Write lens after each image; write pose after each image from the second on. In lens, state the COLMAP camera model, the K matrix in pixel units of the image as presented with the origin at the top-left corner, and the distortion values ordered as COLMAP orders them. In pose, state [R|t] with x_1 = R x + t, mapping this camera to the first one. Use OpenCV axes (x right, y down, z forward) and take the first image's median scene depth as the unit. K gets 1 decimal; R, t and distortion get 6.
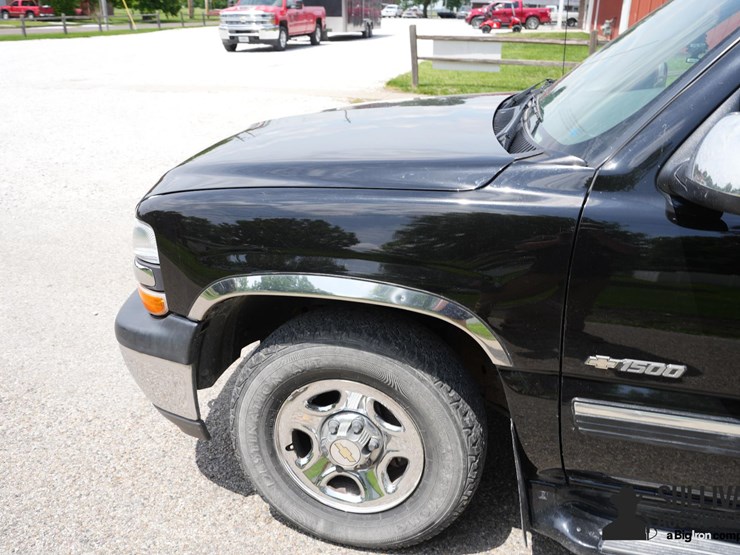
lens RADIAL K [[682.3, 0, 370.0], [0, 682.3, 277.5], [0, 0, 1]] dist [-0.120004, 0.130351]
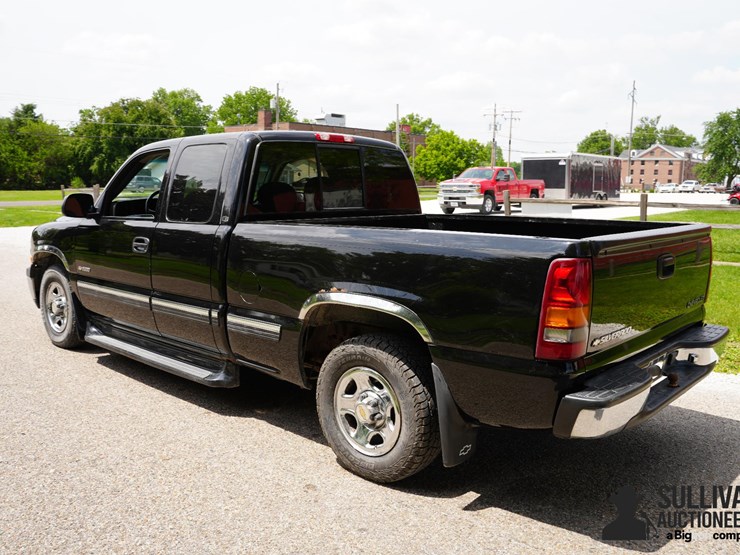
lens RADIAL K [[682.3, 0, 370.0], [0, 682.3, 277.5], [0, 0, 1]] dist [-0.120004, 0.130351]
pose [[0.884431, 0.061003, -0.462667, 0.257550], [-0.171314, 0.964642, -0.200294, 0.048340], [0.434089, 0.256408, 0.863610, -0.102794]]
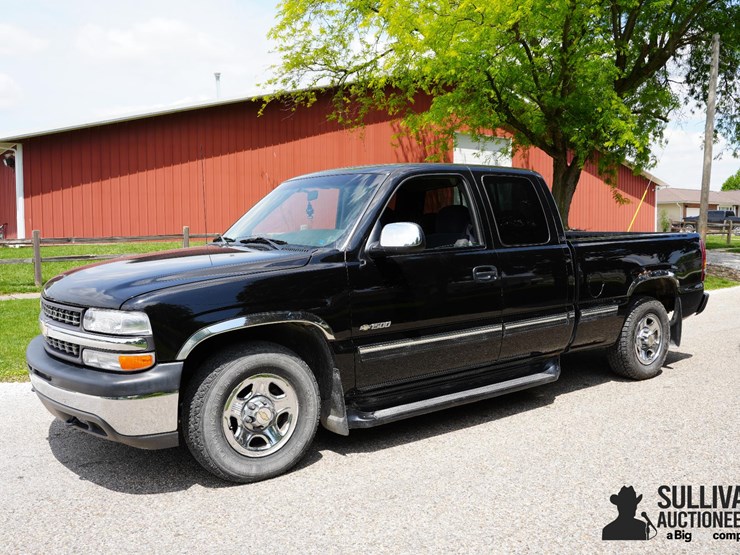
lens RADIAL K [[682.3, 0, 370.0], [0, 682.3, 277.5], [0, 0, 1]] dist [-0.120004, 0.130351]
pose [[0.612490, -0.082675, 0.786143, -0.127046], [0.308937, 0.940453, -0.141792, 0.025115], [-0.727608, 0.329715, 0.601560, -0.045131]]
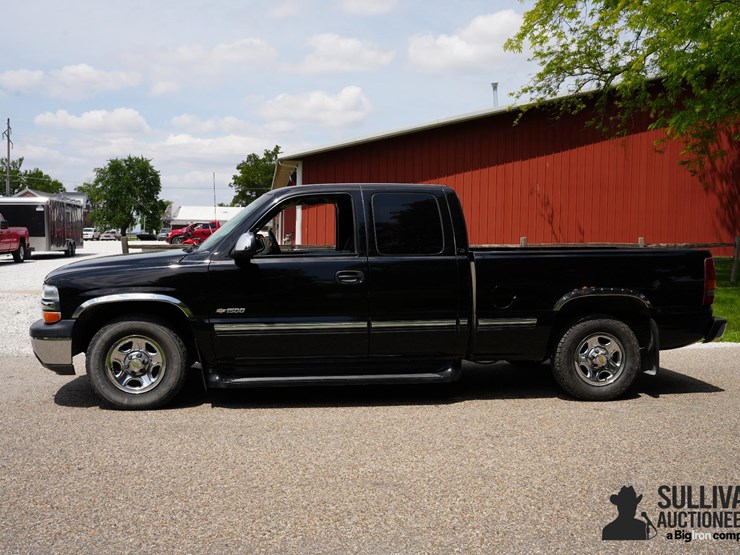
lens RADIAL K [[745.7, 0, 370.0], [0, 745.7, 277.5], [0, 0, 1]] dist [-0.062954, 0.025255]
pose [[0.920842, -0.026757, 0.389017, -0.030677], [0.148157, 0.946834, -0.285579, 0.088911], [-0.360693, 0.320609, 0.875848, -0.196812]]
